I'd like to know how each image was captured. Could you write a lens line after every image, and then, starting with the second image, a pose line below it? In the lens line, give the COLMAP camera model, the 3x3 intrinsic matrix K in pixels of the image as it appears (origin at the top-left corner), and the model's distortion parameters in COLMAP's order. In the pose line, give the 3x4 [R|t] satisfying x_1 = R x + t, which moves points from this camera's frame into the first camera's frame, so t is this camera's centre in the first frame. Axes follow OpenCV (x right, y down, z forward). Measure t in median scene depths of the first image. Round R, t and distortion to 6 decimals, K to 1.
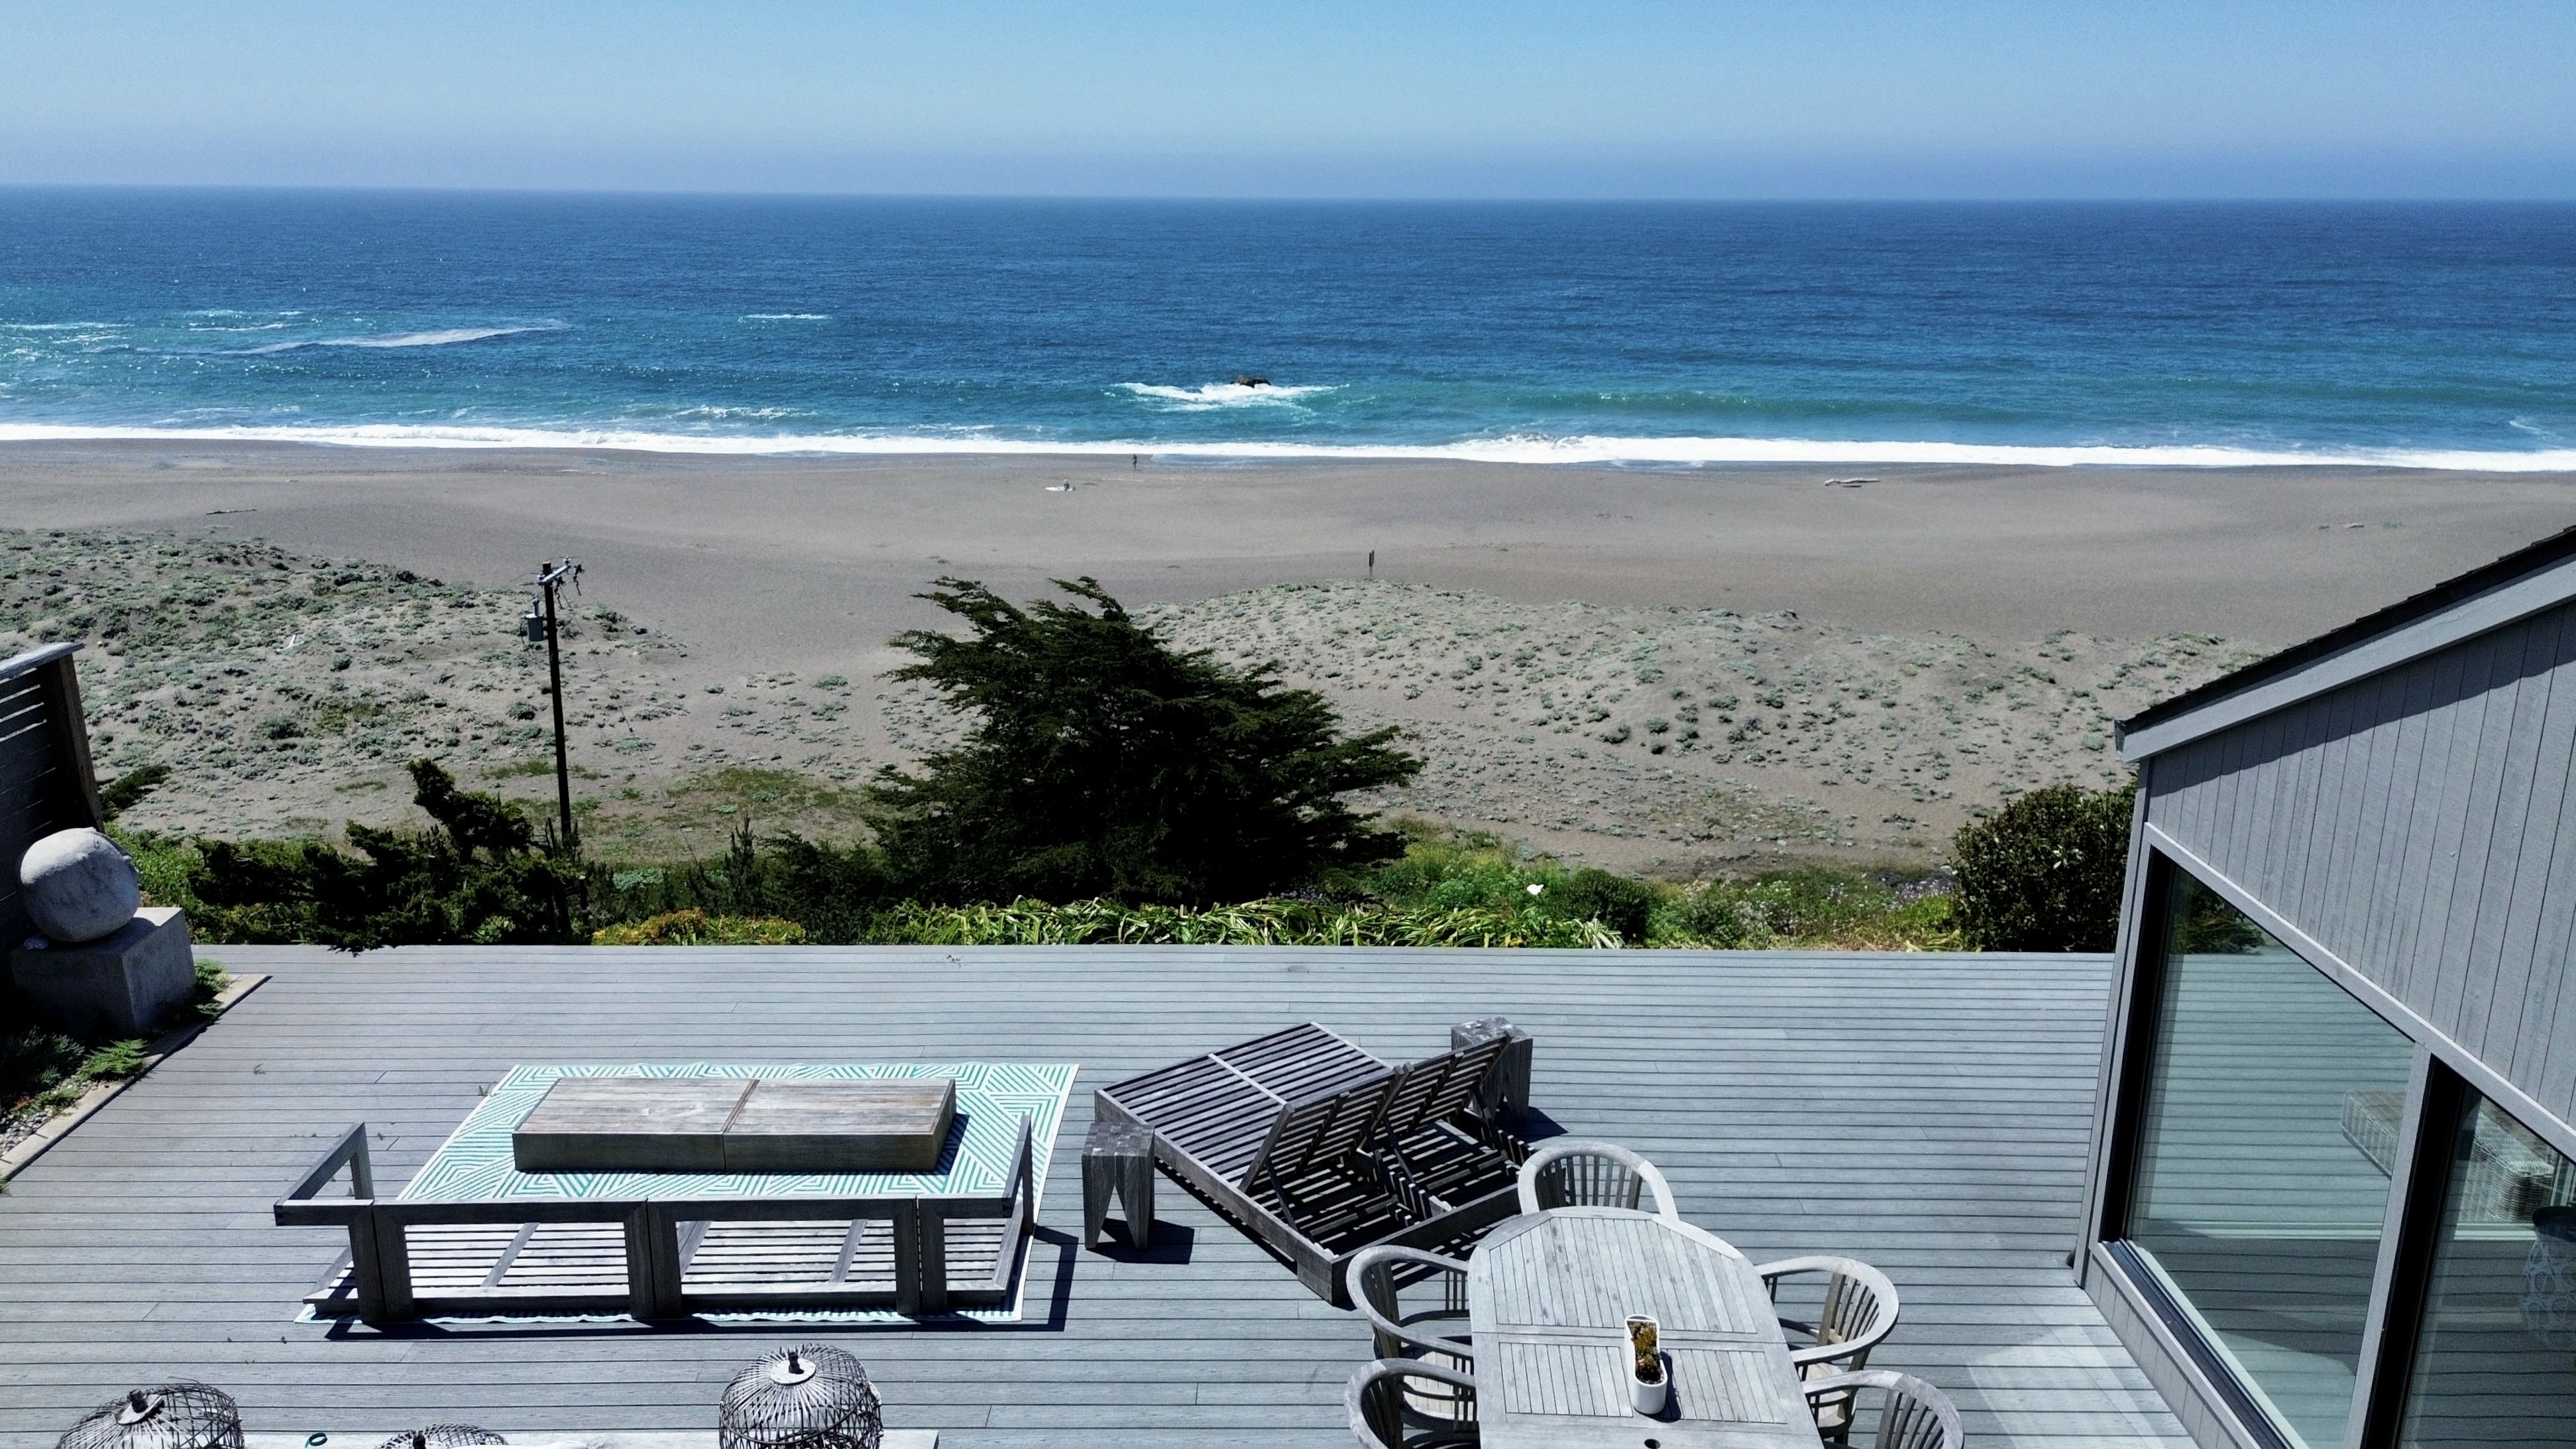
lens RADIAL K [[1854.8, 0, 1288.0], [0, 1854.8, 724.5], [0, 0, 1]] dist [0.068617, -0.059121]
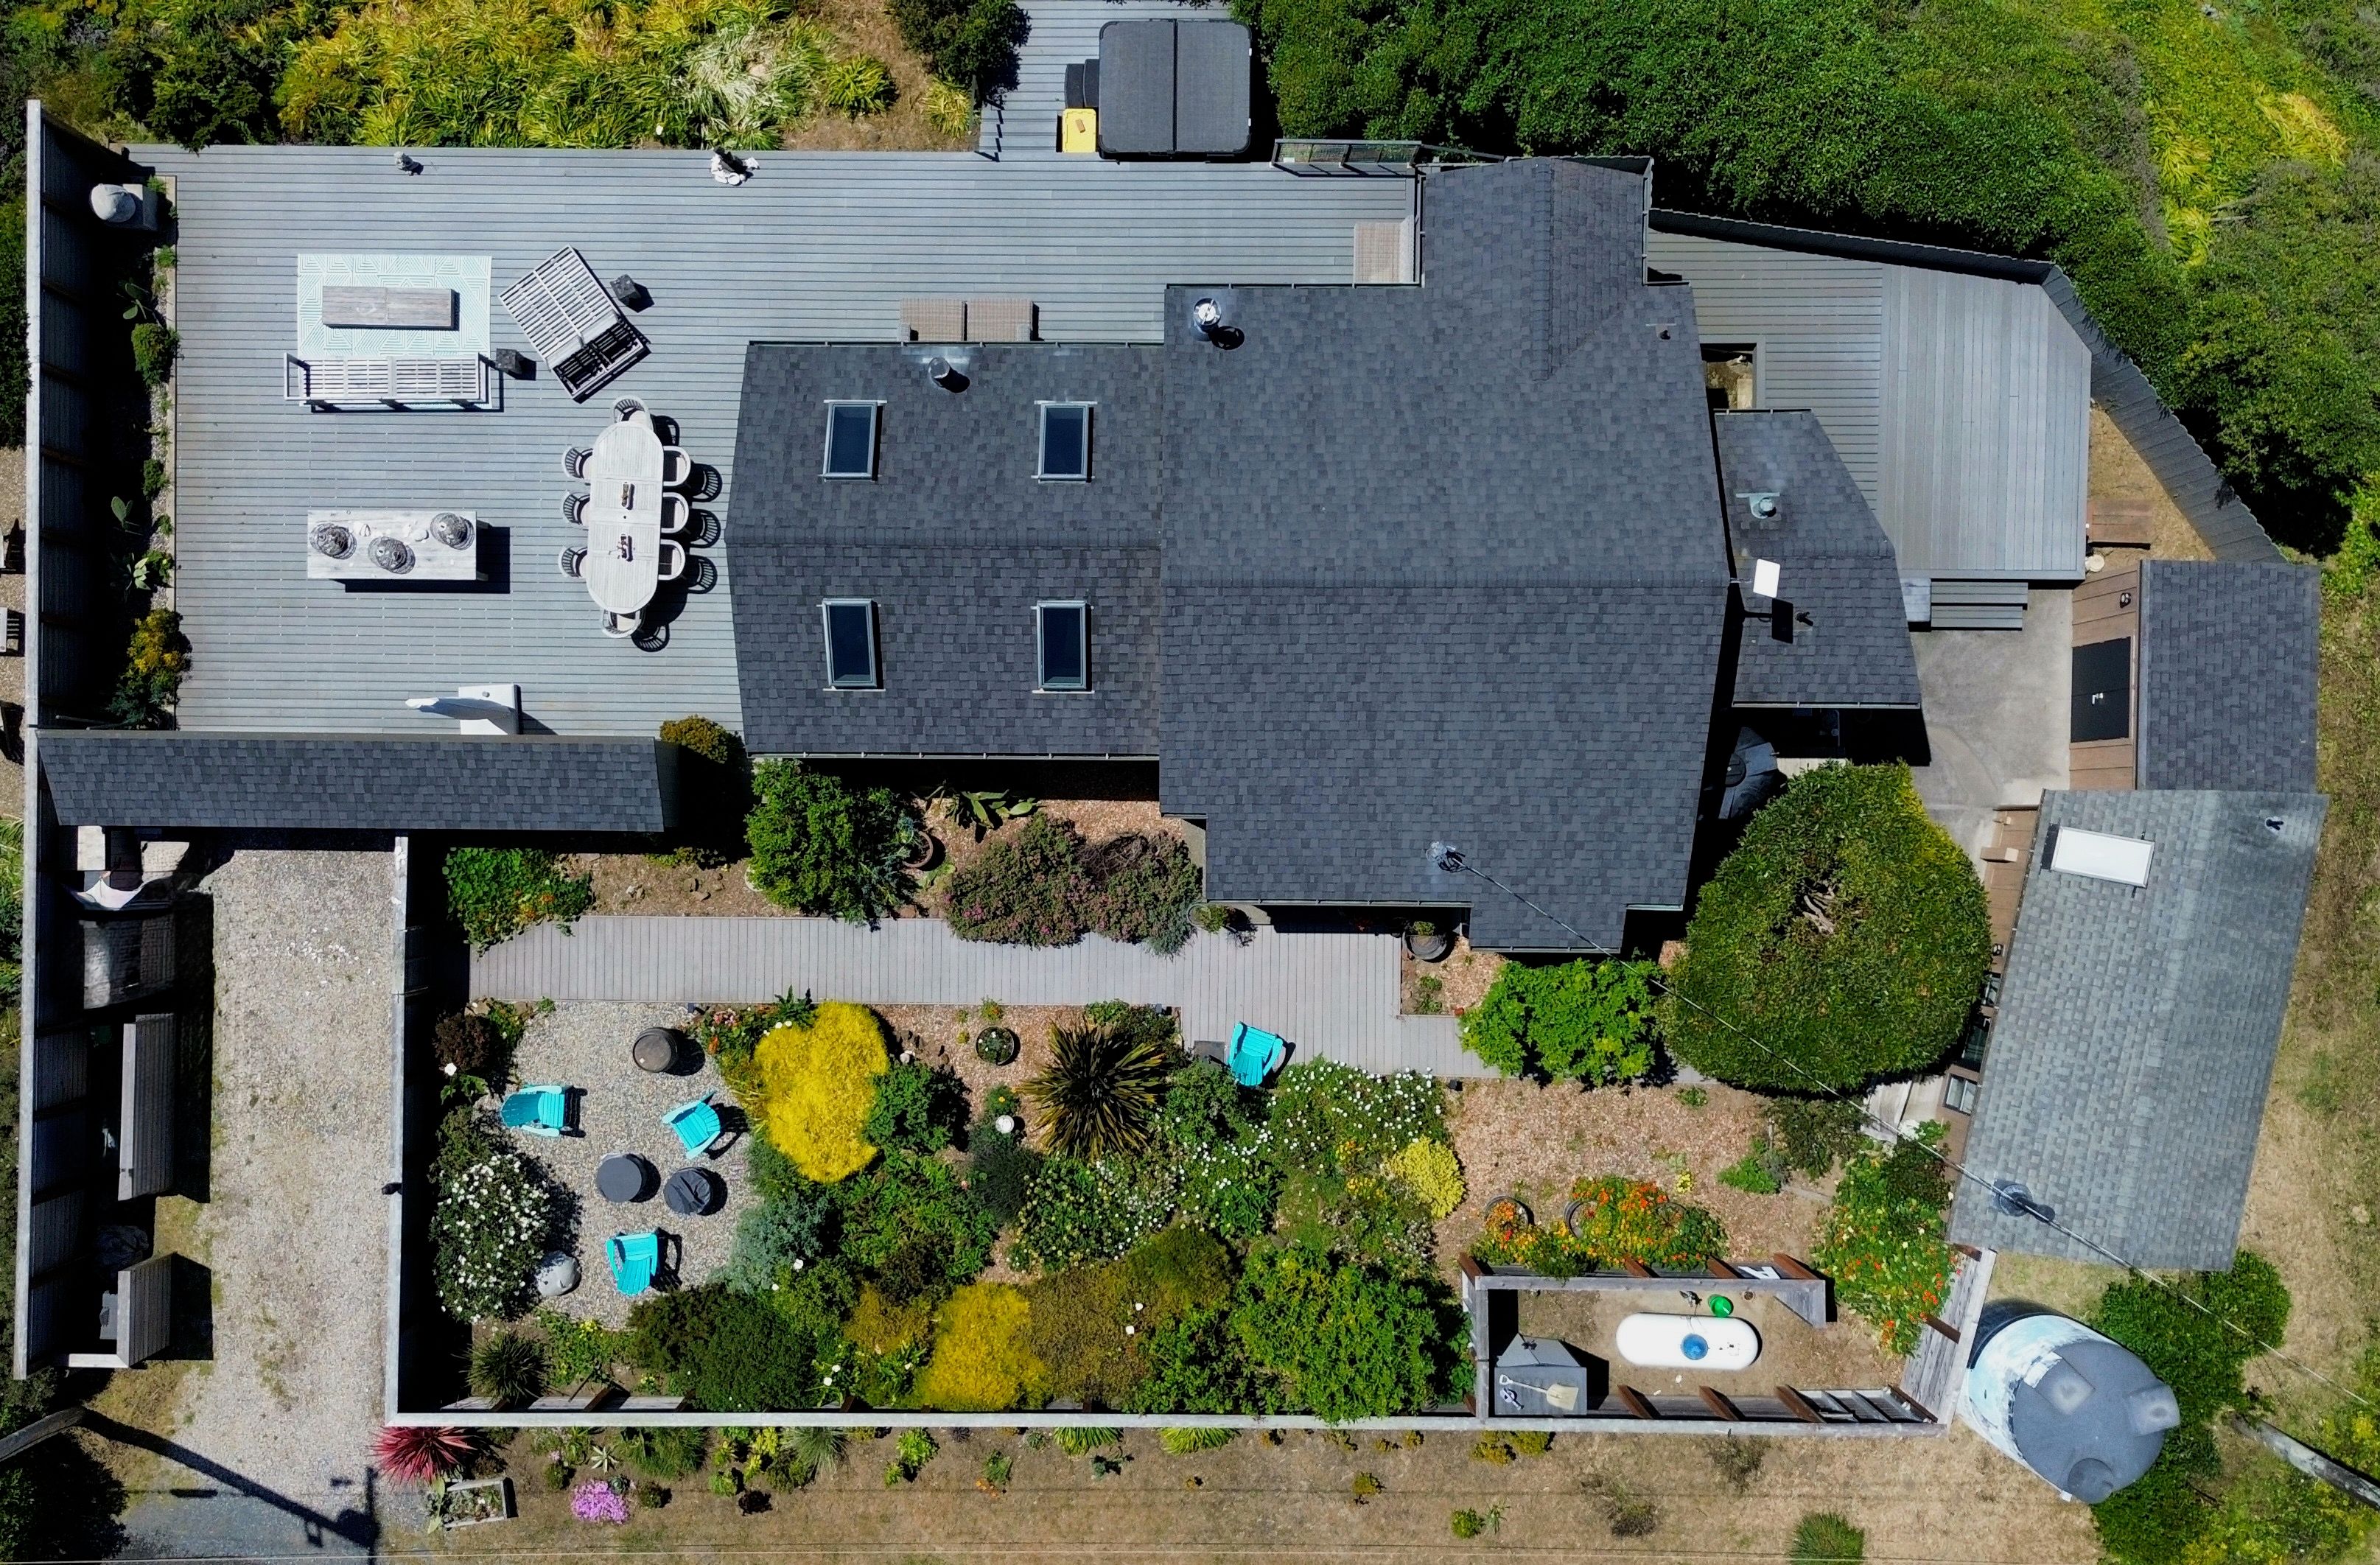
lens RADIAL K [[2074.3, 0, 1112.5], [0, 2074.3, 790.2], [0, 0, 1]] dist [0.088044, -0.098837]
pose [[0.999503, 0.009455, -0.030081, 0.130142], [0.026267, 0.278107, 0.960191, -0.365510], [0.017444, -0.960504, 0.277720, -0.093062]]
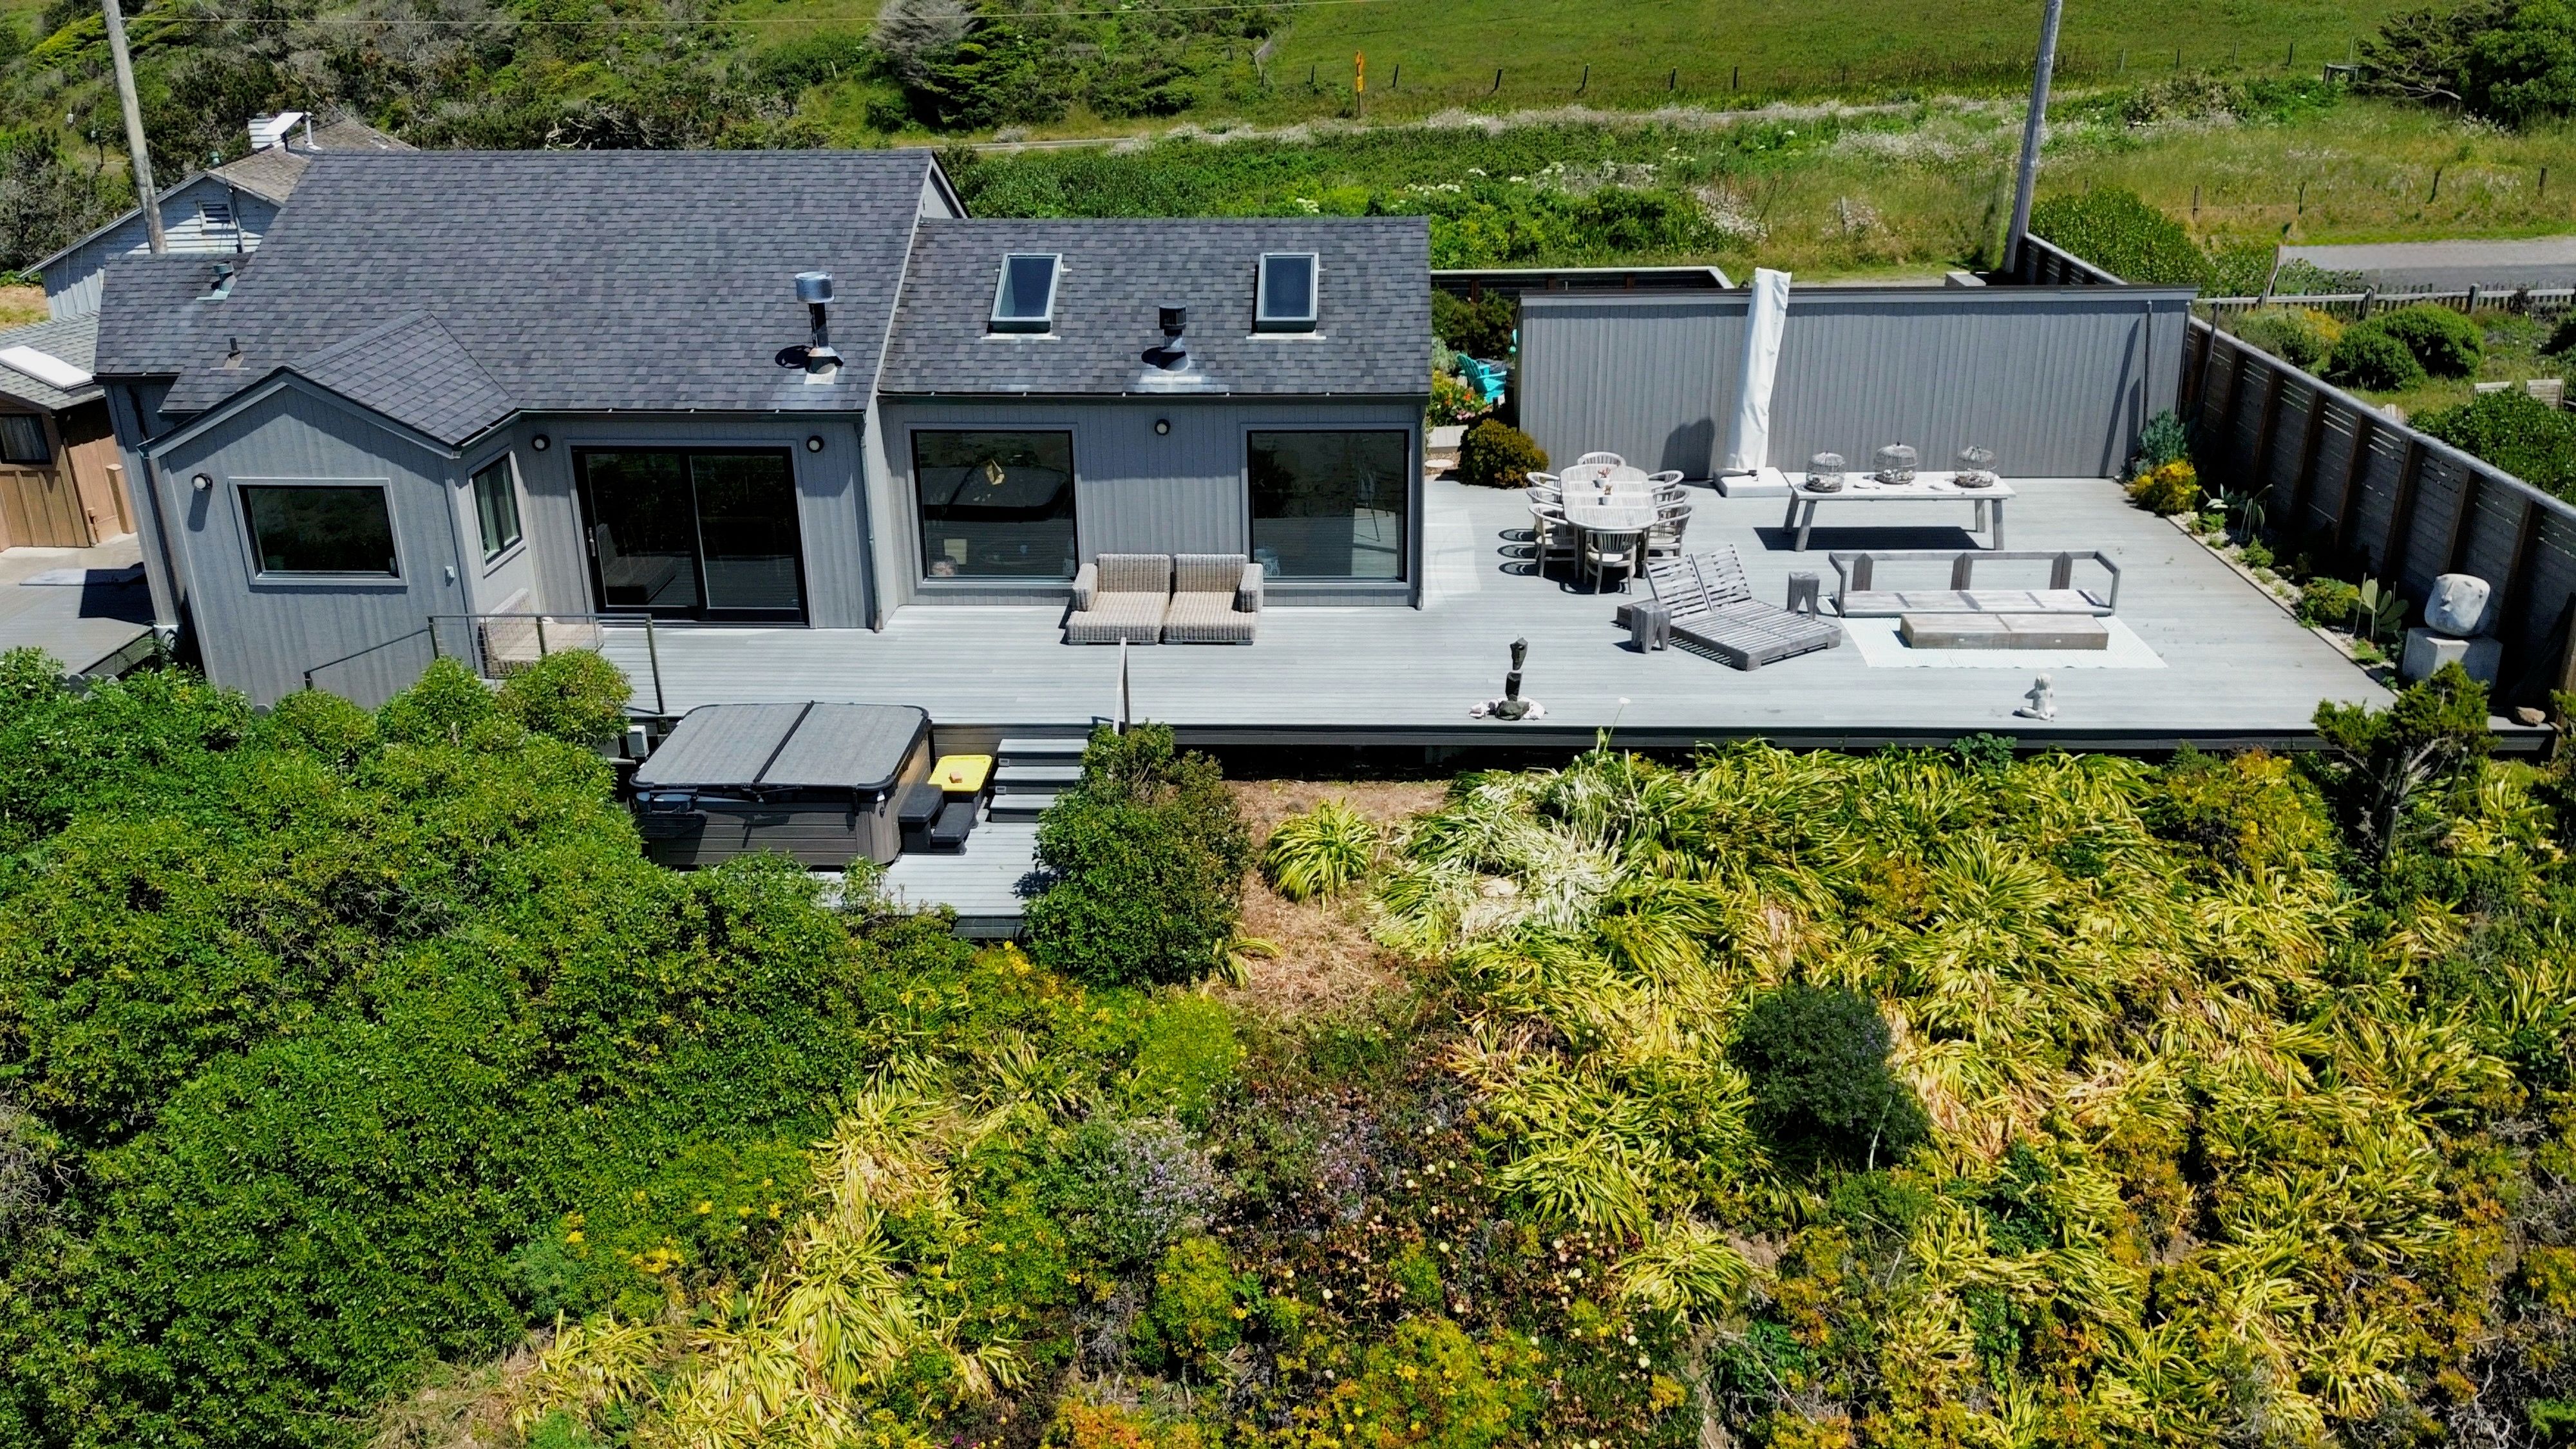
lens RADIAL K [[2124.3, 0, 1288.0], [0, 2124.3, 724.5], [0, 0, 1]] dist [0.049058, -0.012717]
pose [[-0.999150, -0.009914, 0.040012, 0.053752], [0.015924, 0.802469, 0.596481, -0.147553], [-0.038022, 0.596611, -0.801629, 0.383563]]
